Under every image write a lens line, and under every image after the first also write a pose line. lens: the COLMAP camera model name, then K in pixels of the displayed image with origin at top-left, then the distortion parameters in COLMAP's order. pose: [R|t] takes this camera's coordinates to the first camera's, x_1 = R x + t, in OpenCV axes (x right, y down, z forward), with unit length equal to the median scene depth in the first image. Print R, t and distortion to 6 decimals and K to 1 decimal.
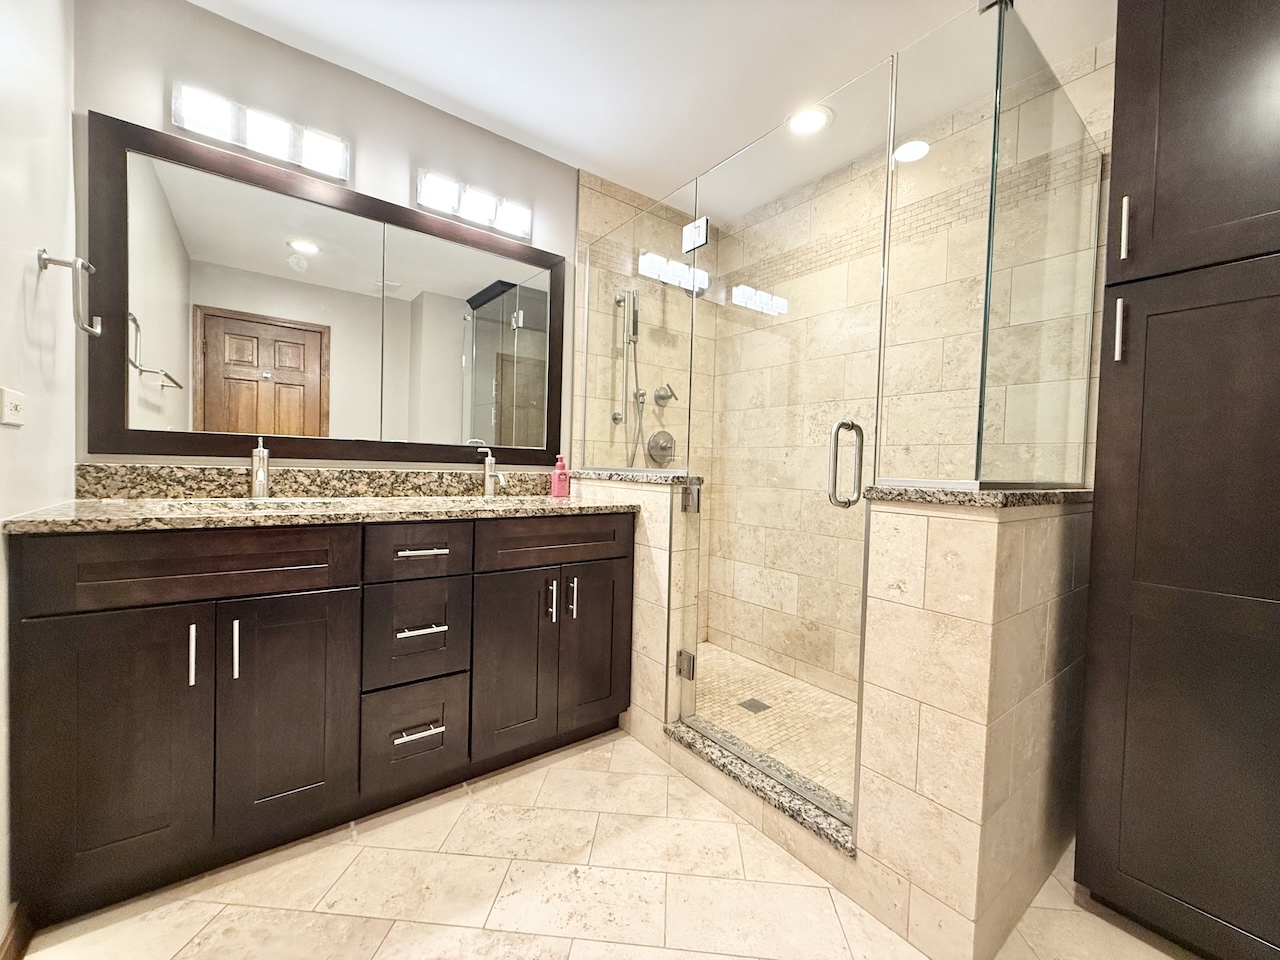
lens RADIAL K [[512.6, 0, 634.2], [0, 512.6, 484.1], [0, 0, 1]] dist [0.001523, -0.000305]
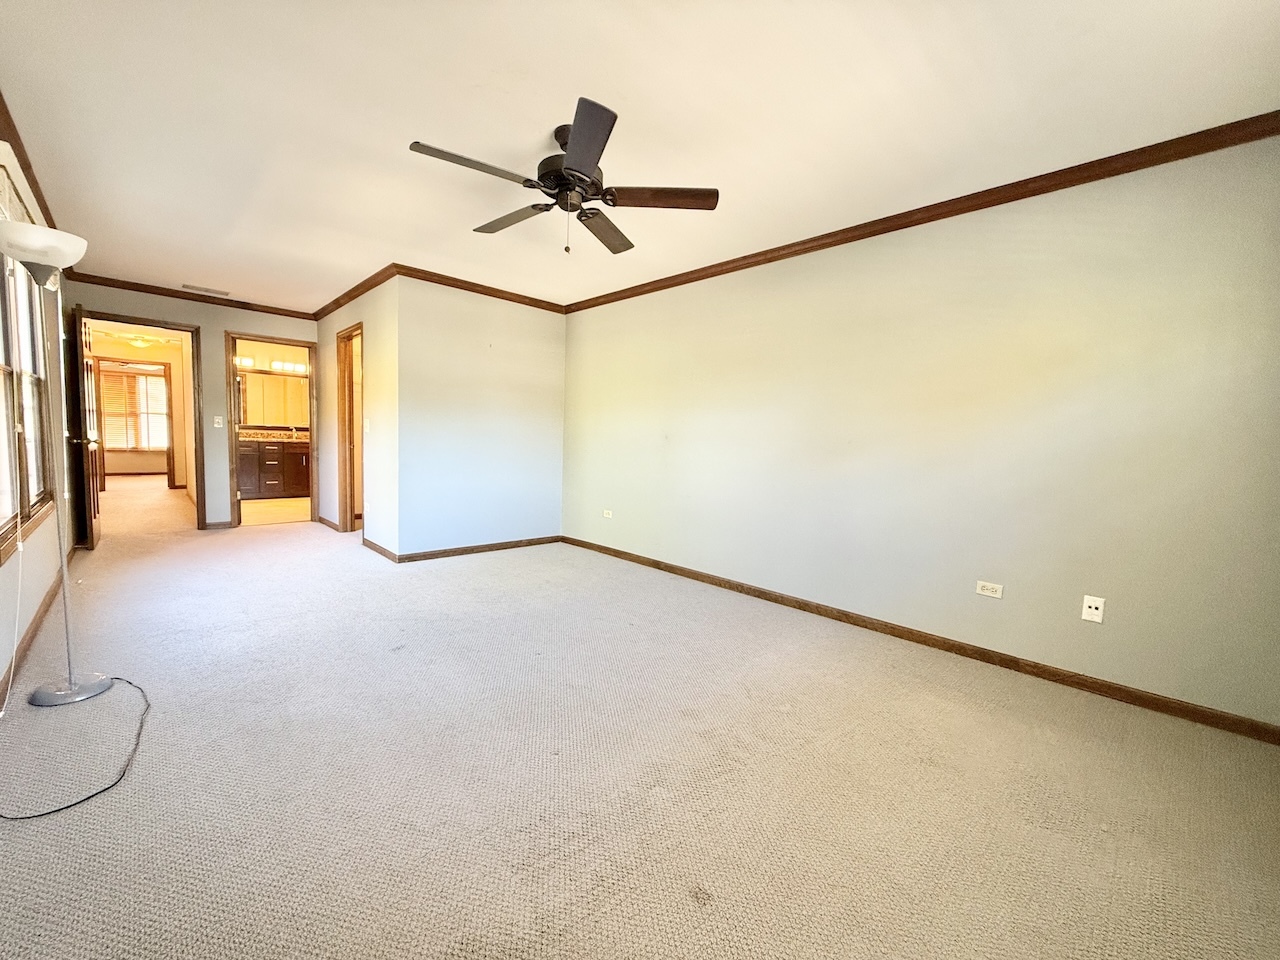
lens RADIAL K [[512.6, 0, 641.3], [0, 512.6, 476.9], [0, 0, 1]] dist [0.001523, -0.000305]
pose [[0.989496, -0.001754, 0.144552, 1.961620], [-0.005396, 0.998781, 0.049059, 0.114677], [-0.144462, -0.049324, 0.988280, -3.633234]]
